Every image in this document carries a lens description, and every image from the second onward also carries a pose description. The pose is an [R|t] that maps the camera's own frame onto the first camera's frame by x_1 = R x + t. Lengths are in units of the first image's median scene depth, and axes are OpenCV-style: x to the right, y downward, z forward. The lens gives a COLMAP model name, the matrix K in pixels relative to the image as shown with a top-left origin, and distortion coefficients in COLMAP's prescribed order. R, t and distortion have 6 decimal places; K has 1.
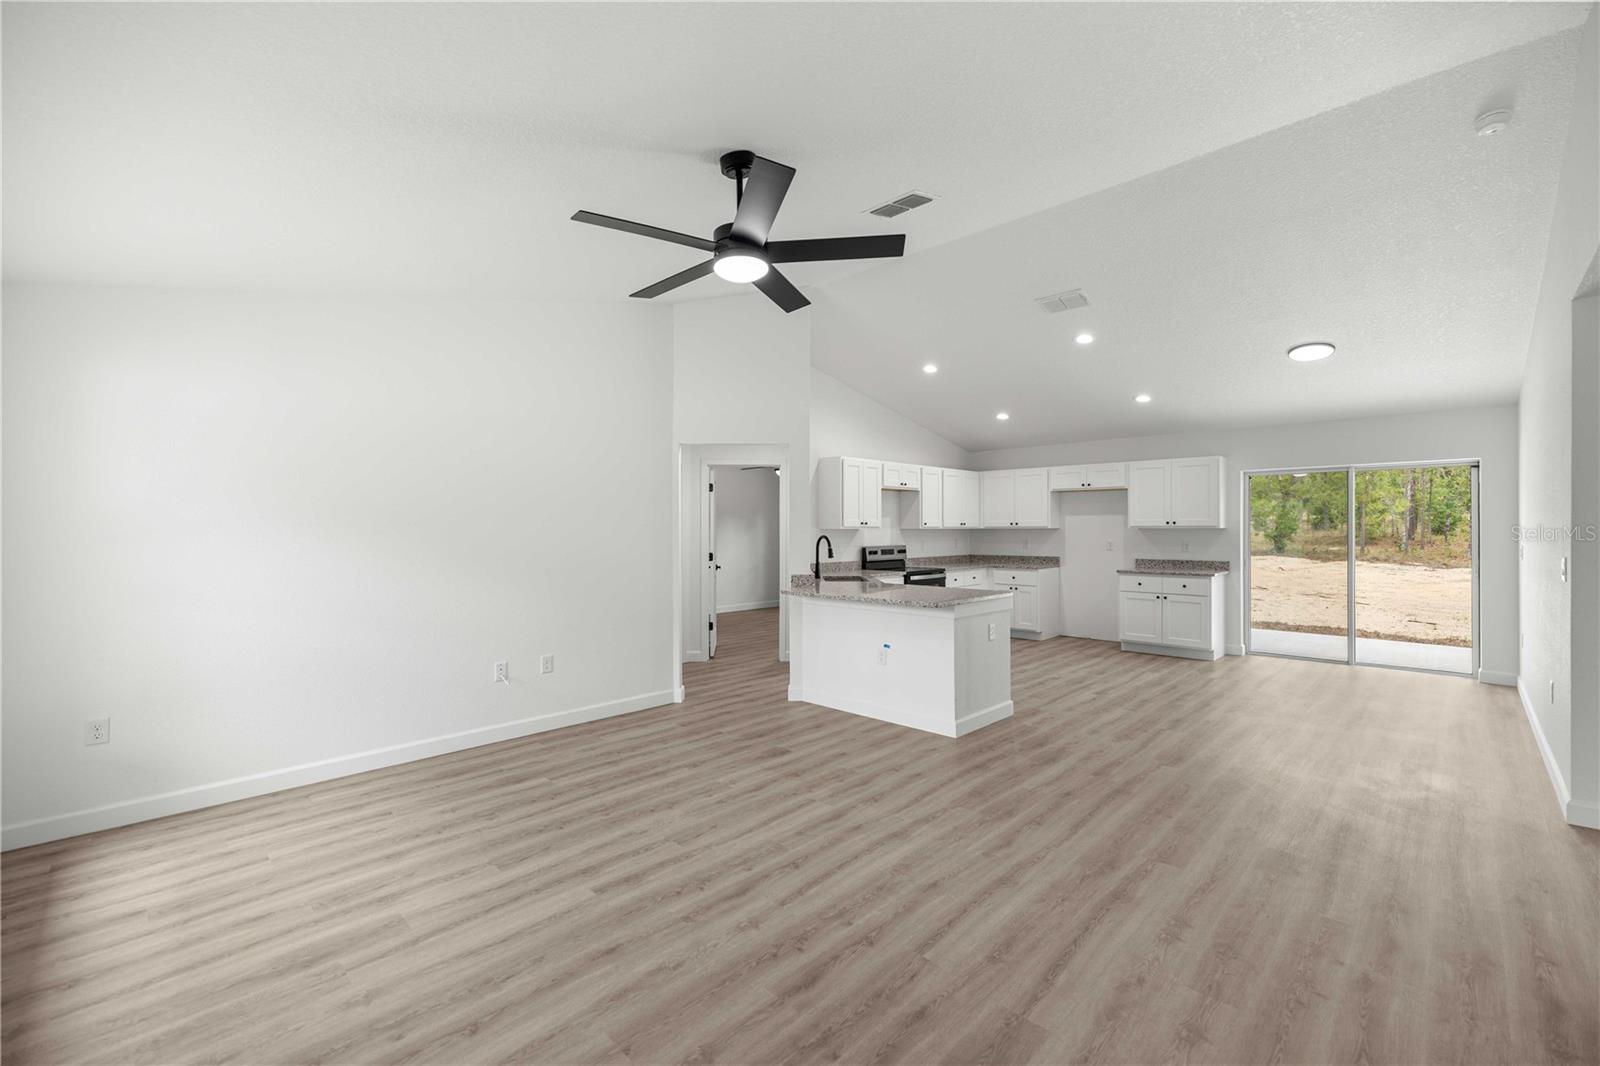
lens RADIAL K [[666.3, 0, 800.0], [0, 666.3, 533.0], [0, 0, 1]] dist [0.000587, 0.000297]
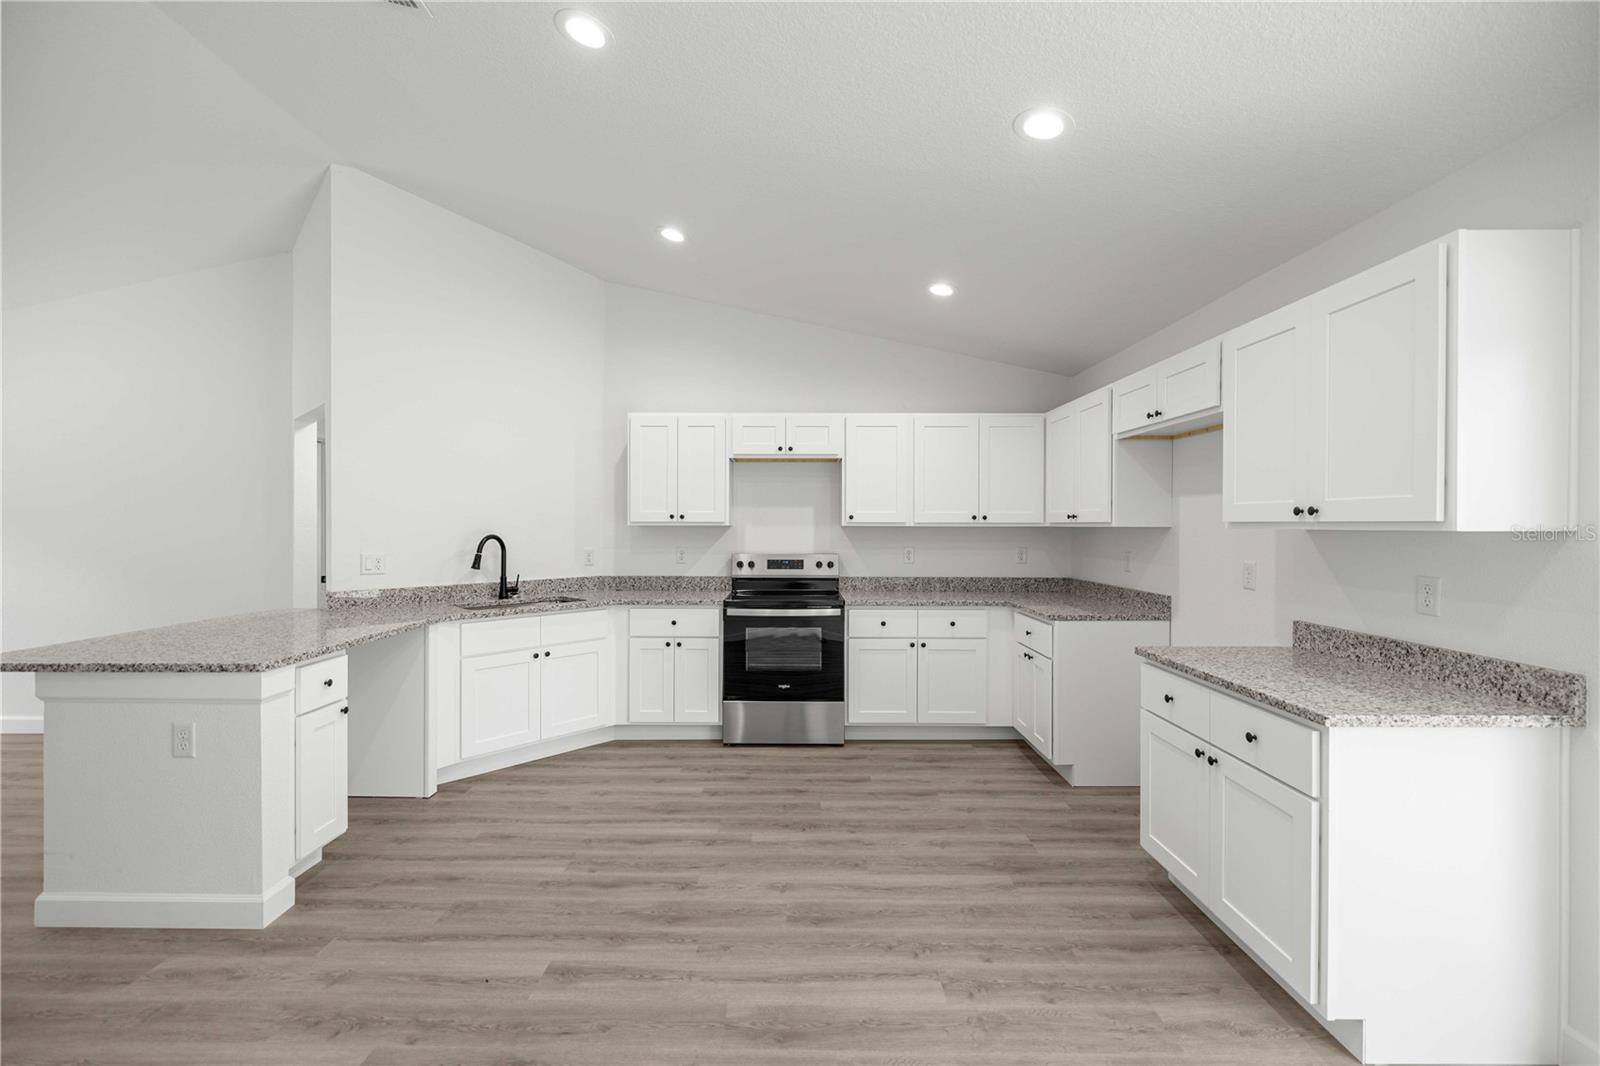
lens RADIAL K [[670.8, 0, 798.2], [0, 670.8, 529.5], [0, 0, 1]] dist [0.002518, 0.000189]
pose [[0.697675, 0.010463, -0.716338, 0.646601], [-0.008674, 0.999943, 0.006157, -0.007456], [0.716362, 0.001918, 0.697726, 0.668550]]
